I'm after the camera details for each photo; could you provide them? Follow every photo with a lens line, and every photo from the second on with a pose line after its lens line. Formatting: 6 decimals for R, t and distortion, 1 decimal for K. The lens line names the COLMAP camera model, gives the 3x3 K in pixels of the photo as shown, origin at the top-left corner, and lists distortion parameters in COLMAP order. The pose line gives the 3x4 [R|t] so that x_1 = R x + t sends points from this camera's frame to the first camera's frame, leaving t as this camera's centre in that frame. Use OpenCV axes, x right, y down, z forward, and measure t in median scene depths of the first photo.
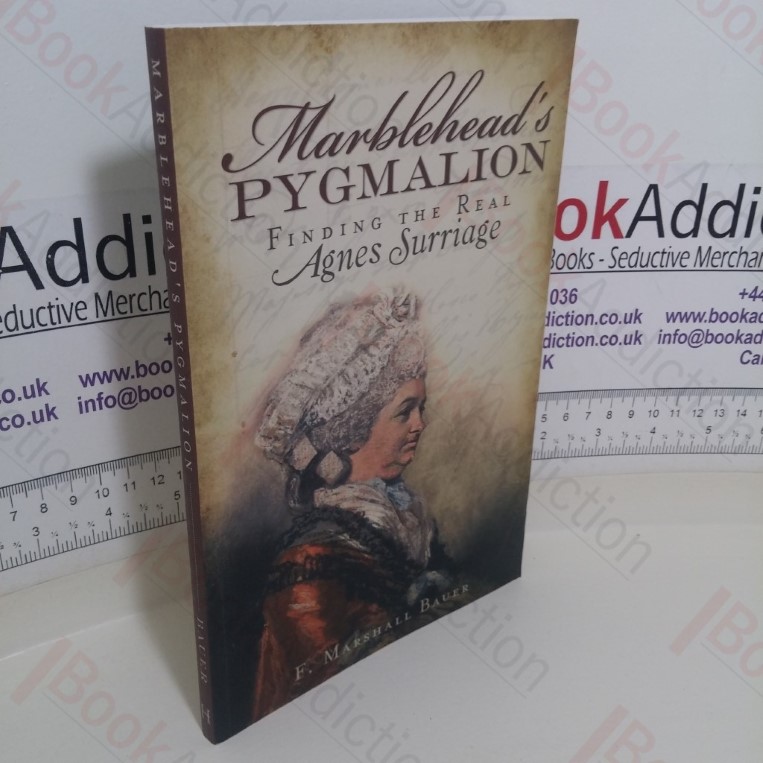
lens RADIAL K [[857.5, 0, 381.5], [0, 857.5, 381.5], [0, 0, 1]] dist [-0.005851, -0.025754]
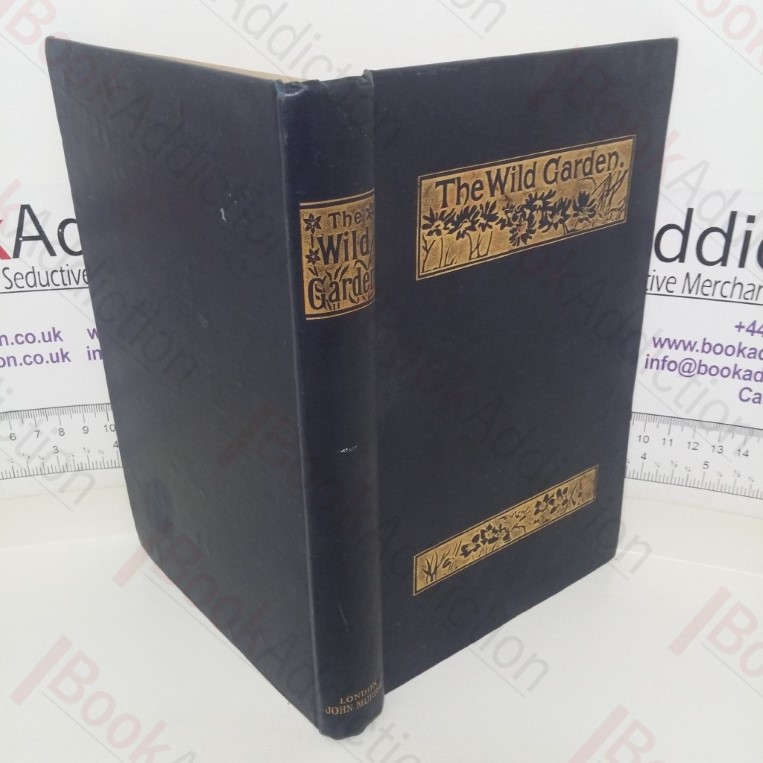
lens RADIAL K [[857.5, 0, 381.5], [0, 857.5, 381.5], [0, 0, 1]] dist [-0.005851, -0.025754]
pose [[0.937685, 0.135571, -0.319950, 0.377944], [-0.129567, 0.990760, 0.040084, -0.030558], [0.322428, 0.003868, 0.946586, -0.023460]]
